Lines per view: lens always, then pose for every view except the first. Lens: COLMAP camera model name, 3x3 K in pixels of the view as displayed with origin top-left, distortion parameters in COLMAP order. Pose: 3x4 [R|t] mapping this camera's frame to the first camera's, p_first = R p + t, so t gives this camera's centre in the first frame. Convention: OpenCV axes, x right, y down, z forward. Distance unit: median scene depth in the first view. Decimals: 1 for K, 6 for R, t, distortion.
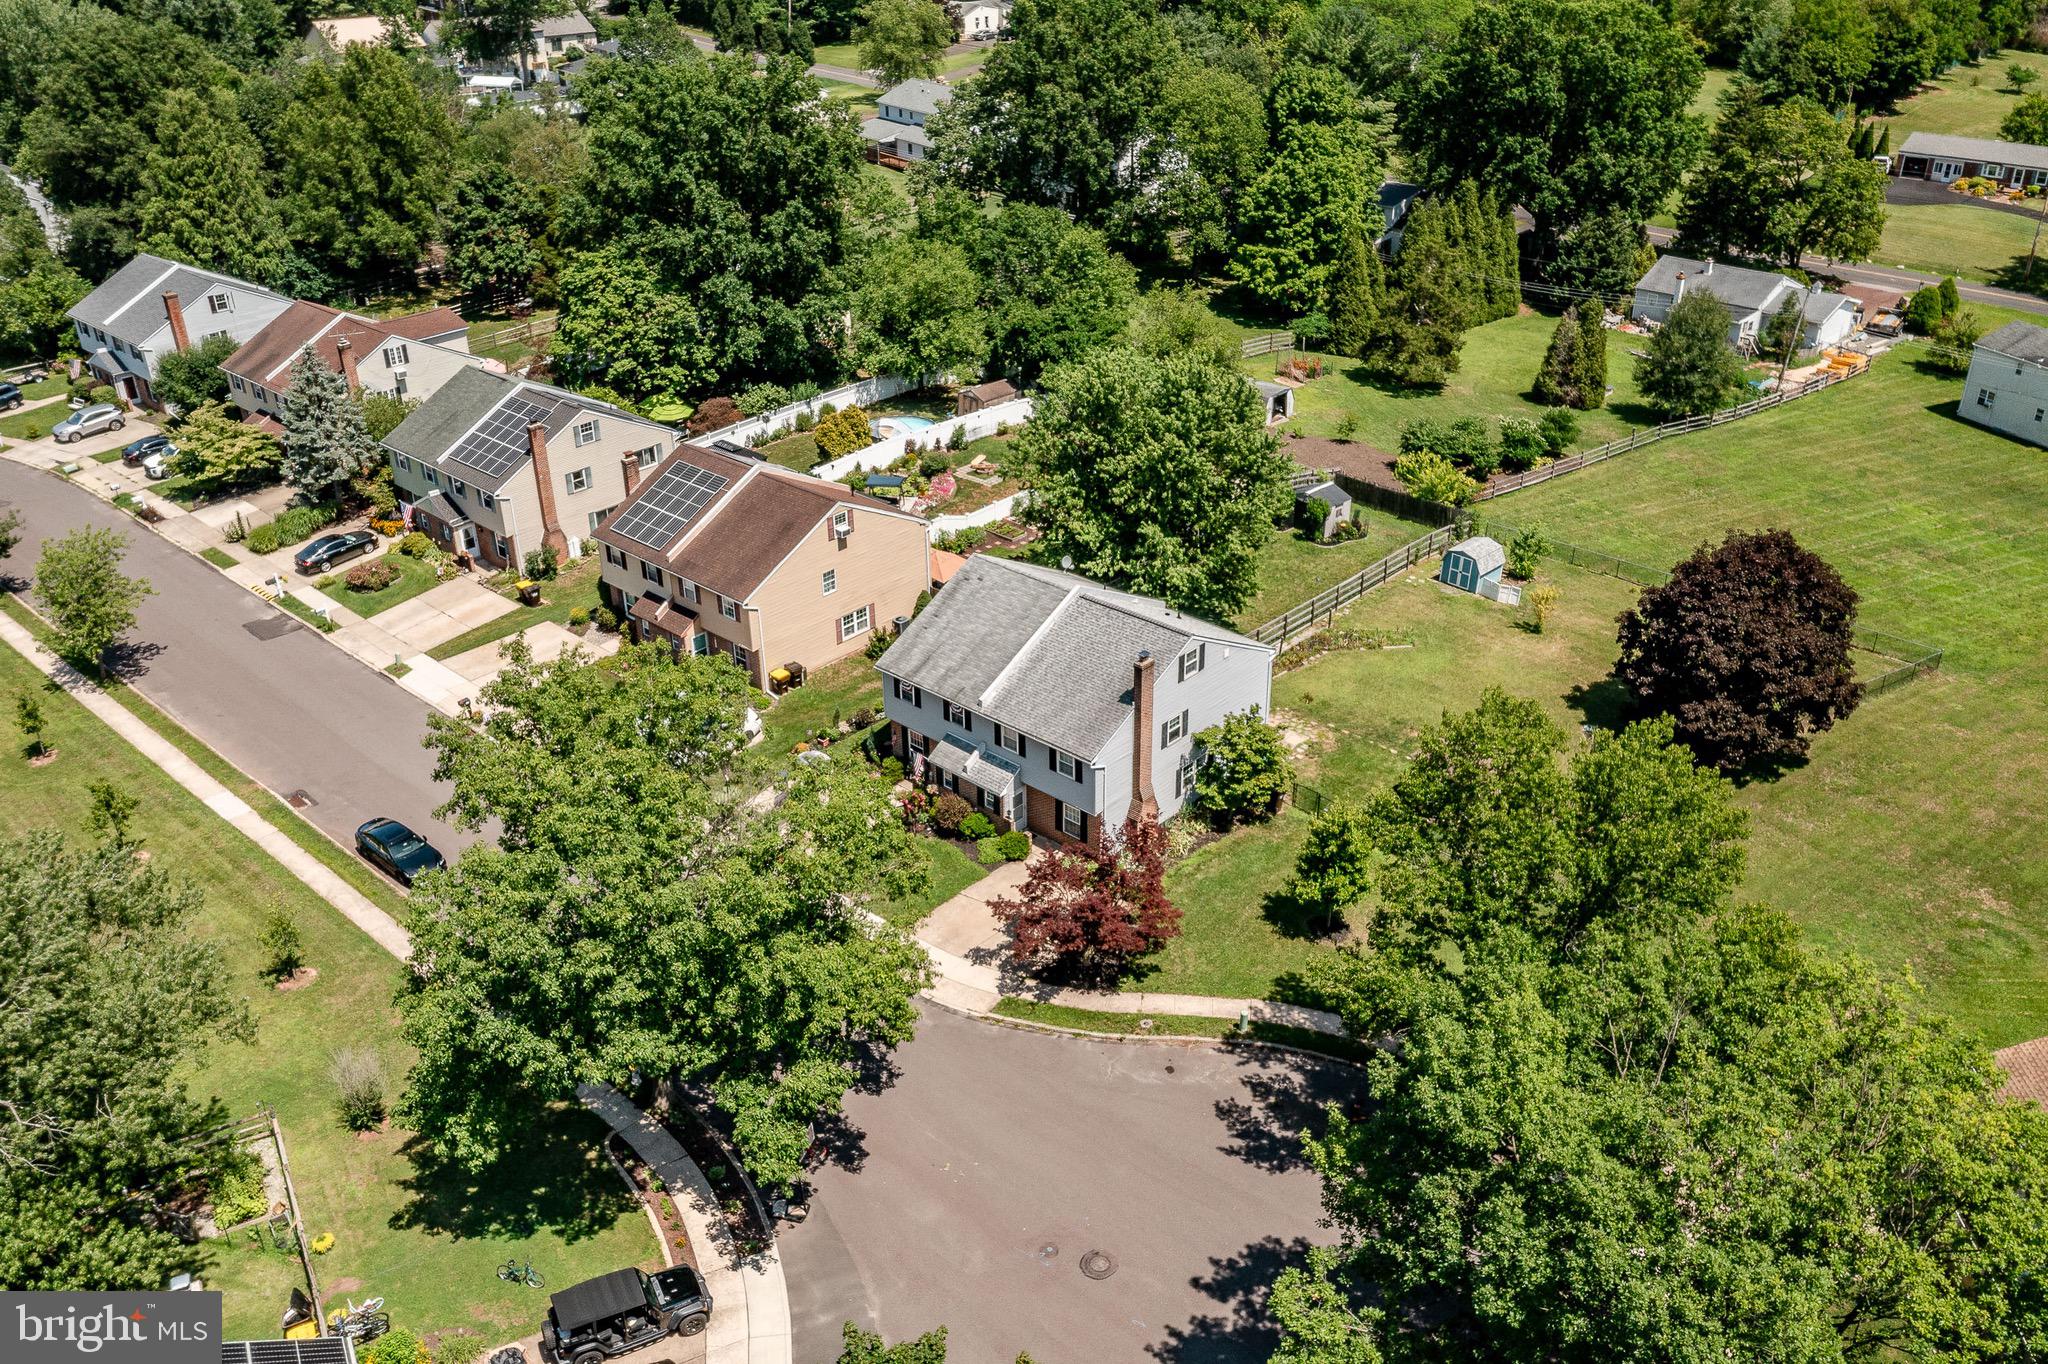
lens RADIAL K [[1623.0, 0, 1011.3], [0, 1623.0, 727.2], [0, 0, 1]] dist [-0.009276, 0.039088]
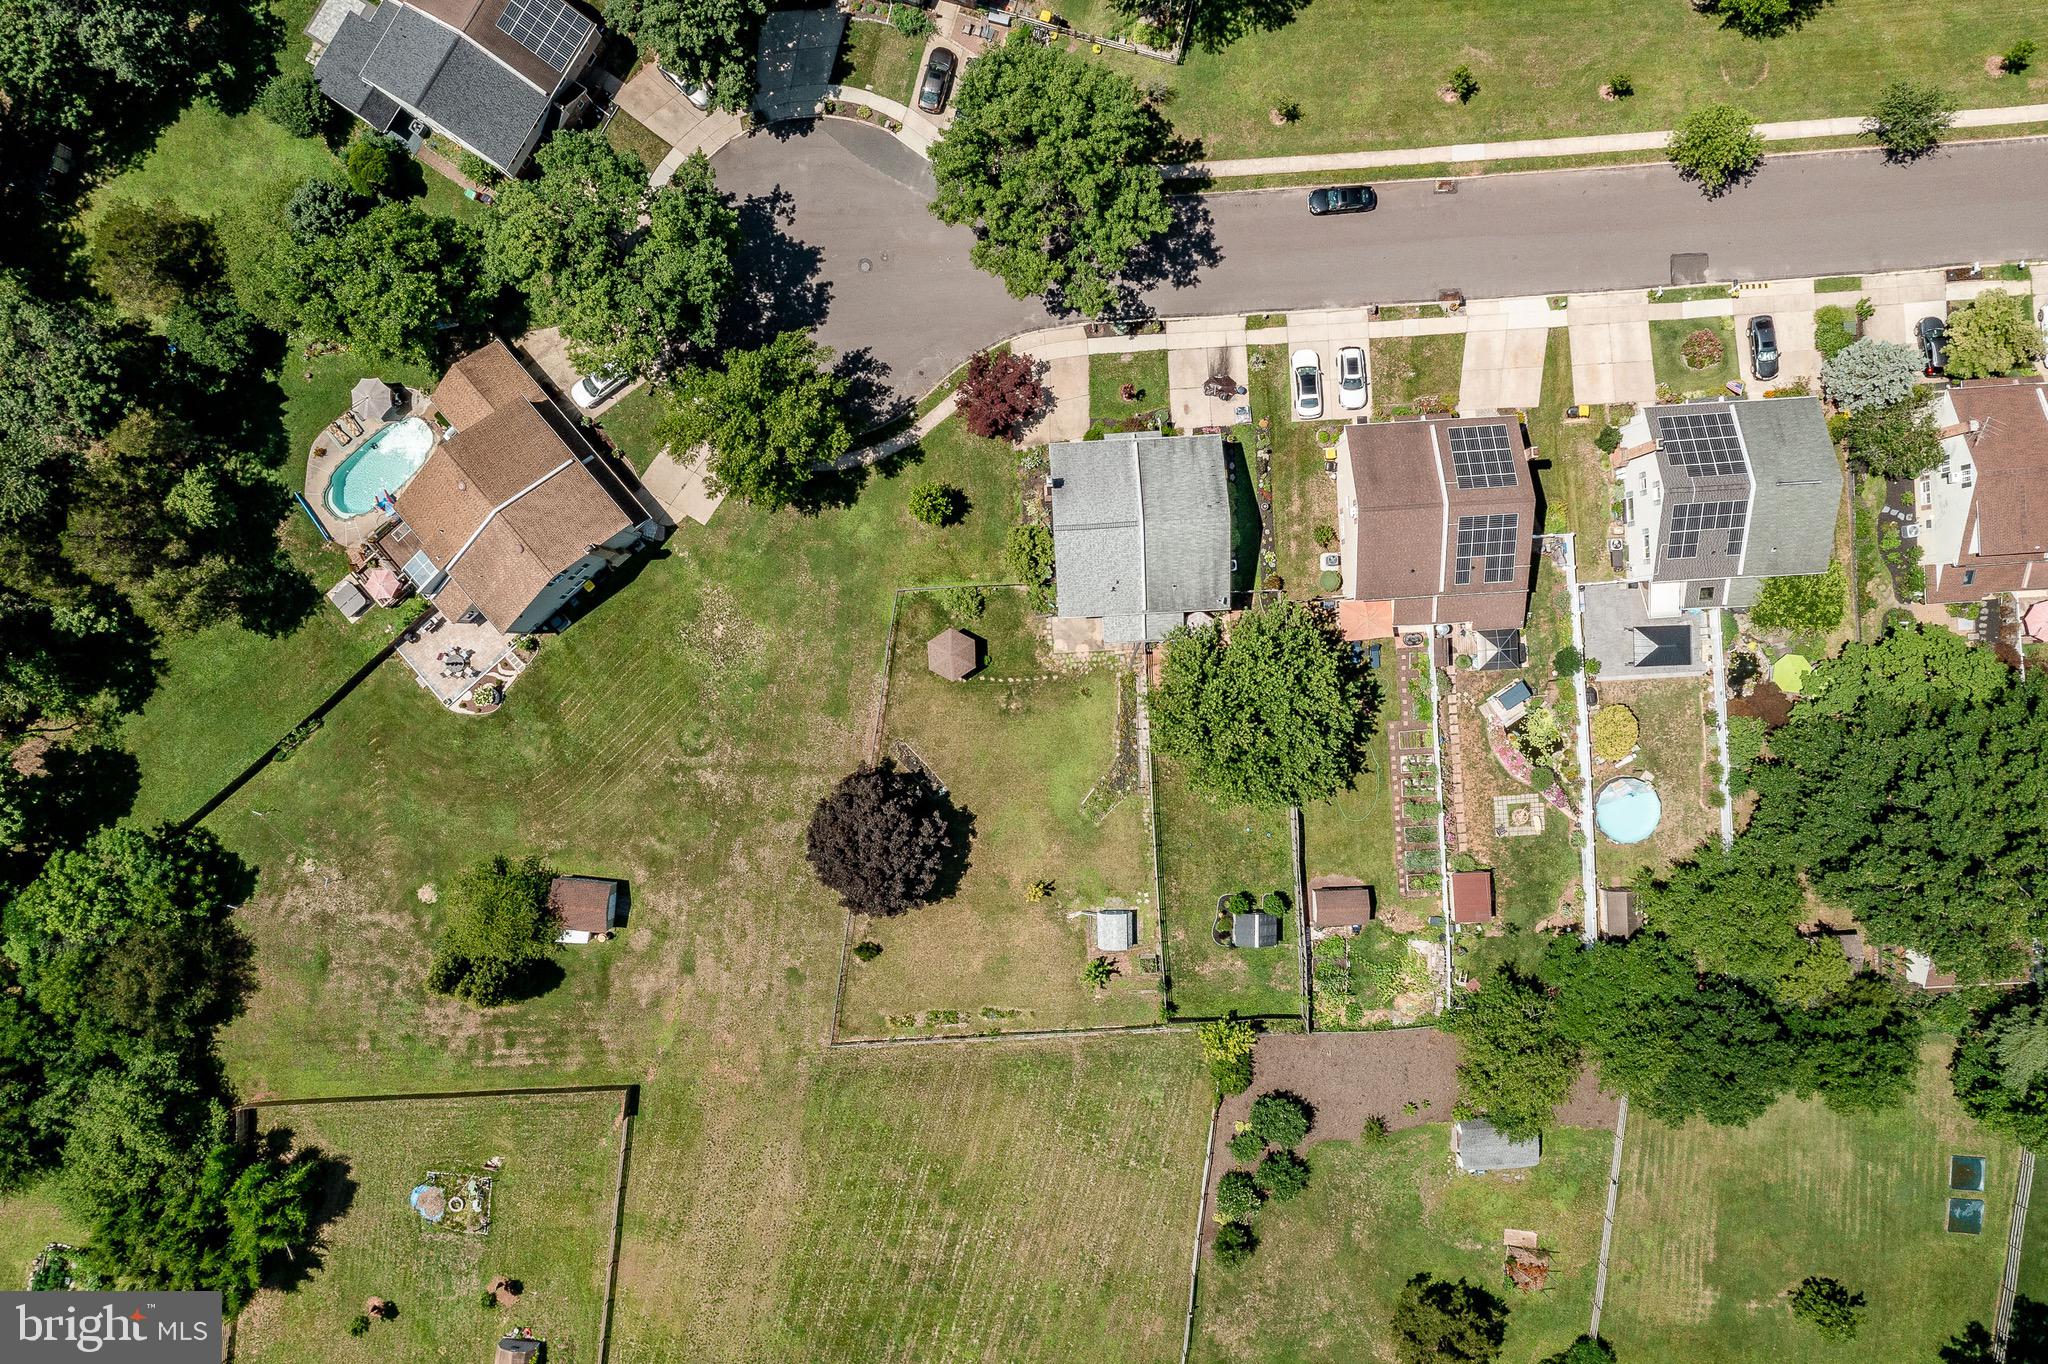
lens RADIAL K [[1623.0, 0, 1019.2], [0, 1623.0, 681.4], [0, 0, 1]] dist [-0.009276, 0.039088]
pose [[-0.696259, 0.716554, 0.042114, 0.140347], [-0.327697, -0.369519, 0.869523, -1.252963], [0.638622, 0.591612, 0.492094, 0.170142]]
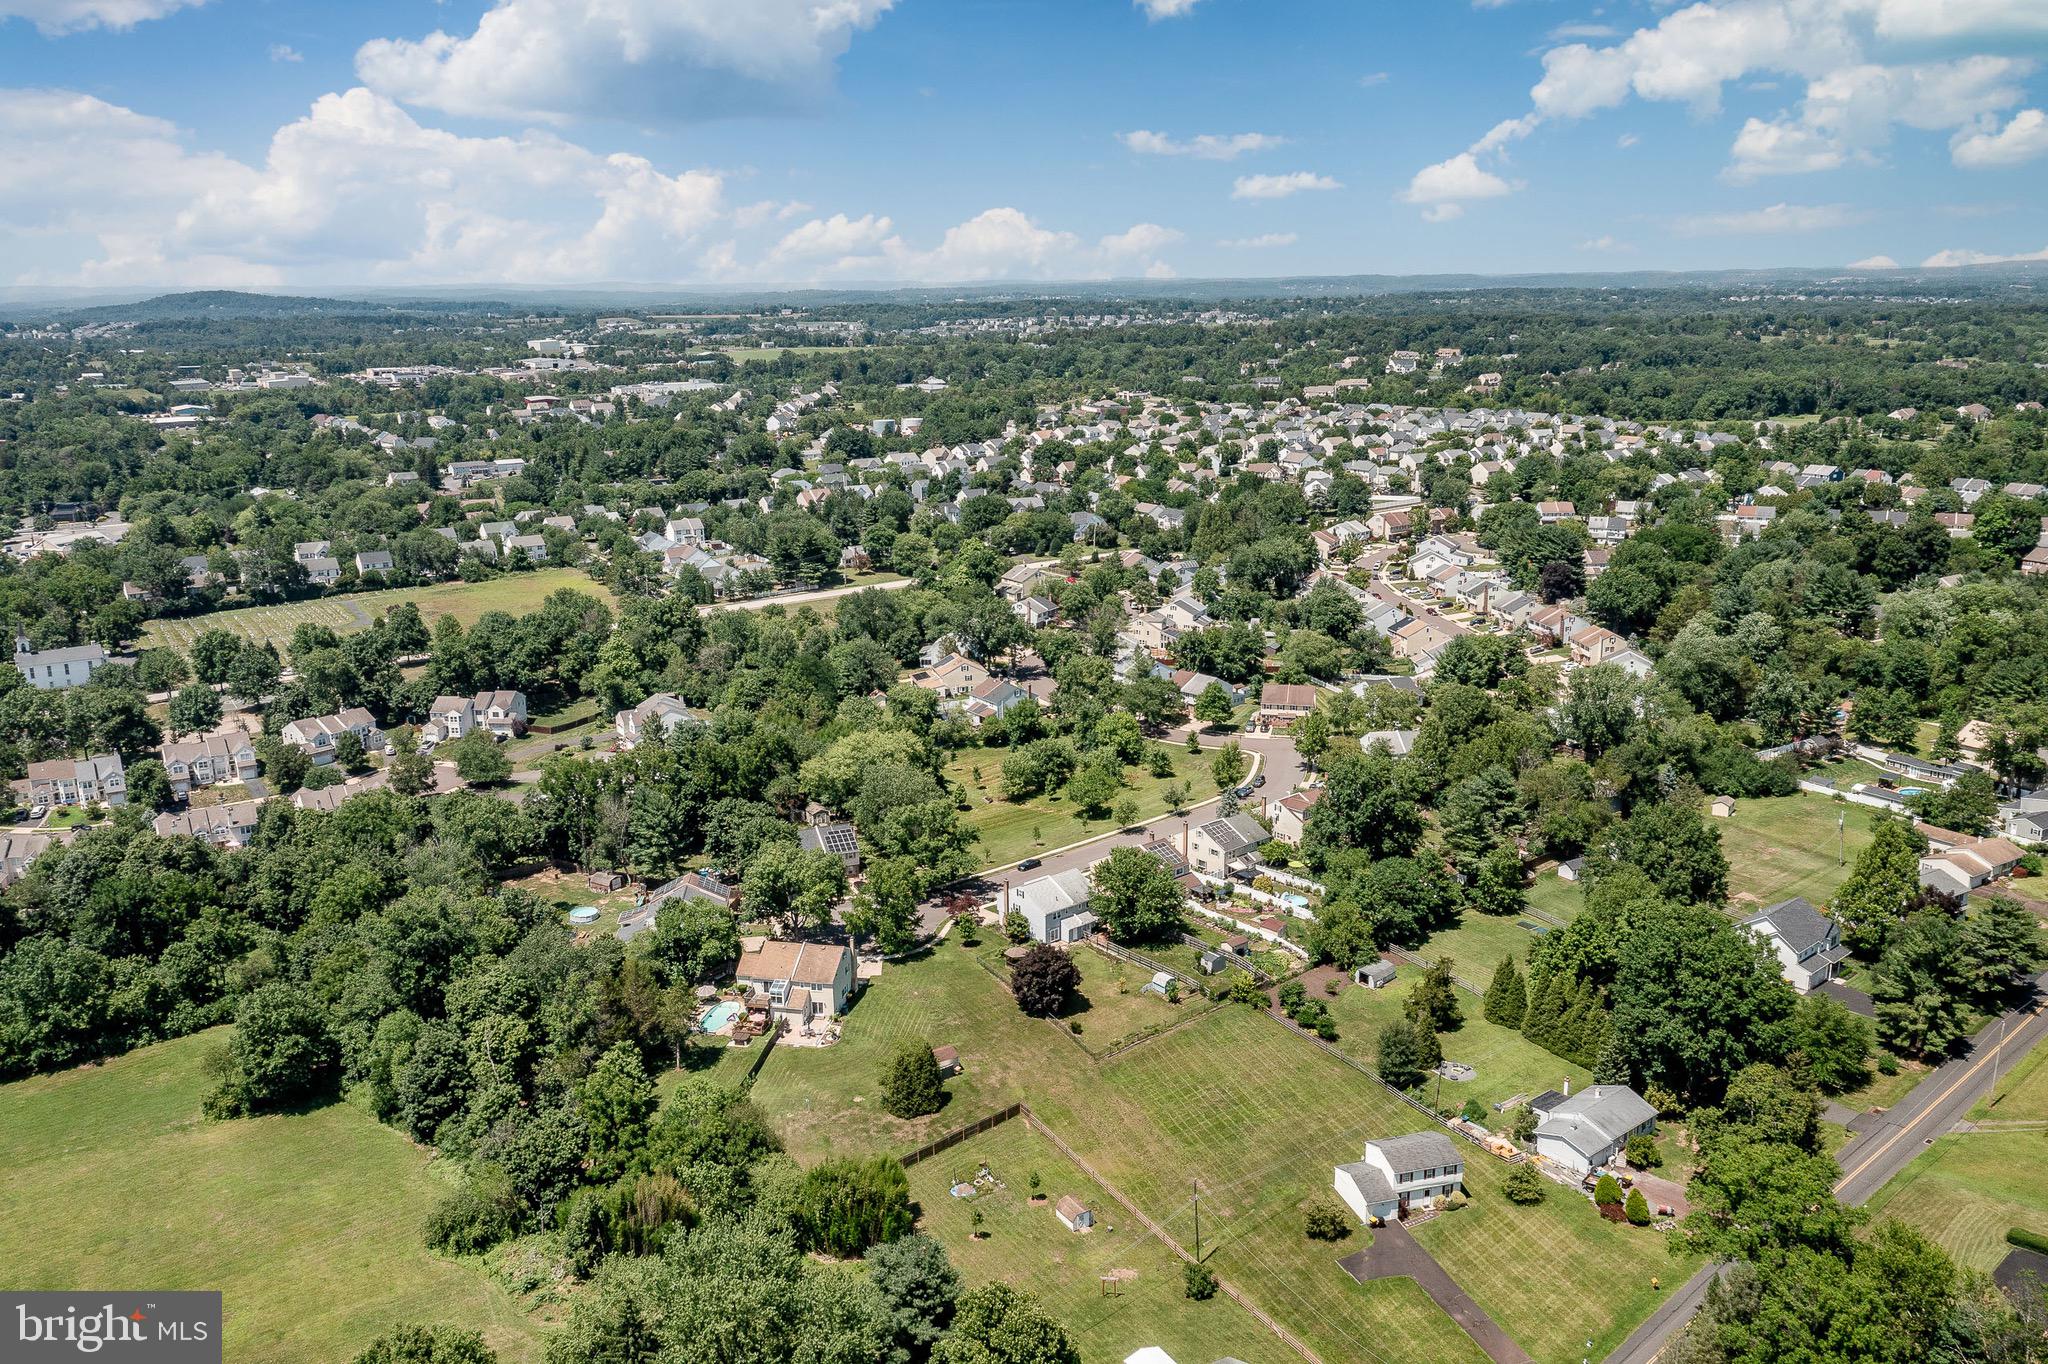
lens RADIAL K [[1623.0, 0, 1021.0], [0, 1623.0, 688.6], [0, 0, 1]] dist [-0.009276, 0.039088]
pose [[-0.109954, 0.256082, -0.960381, 2.972765], [-0.484484, 0.829870, 0.276750, -1.218641], [0.867863, 0.495719, 0.032821, 0.488506]]
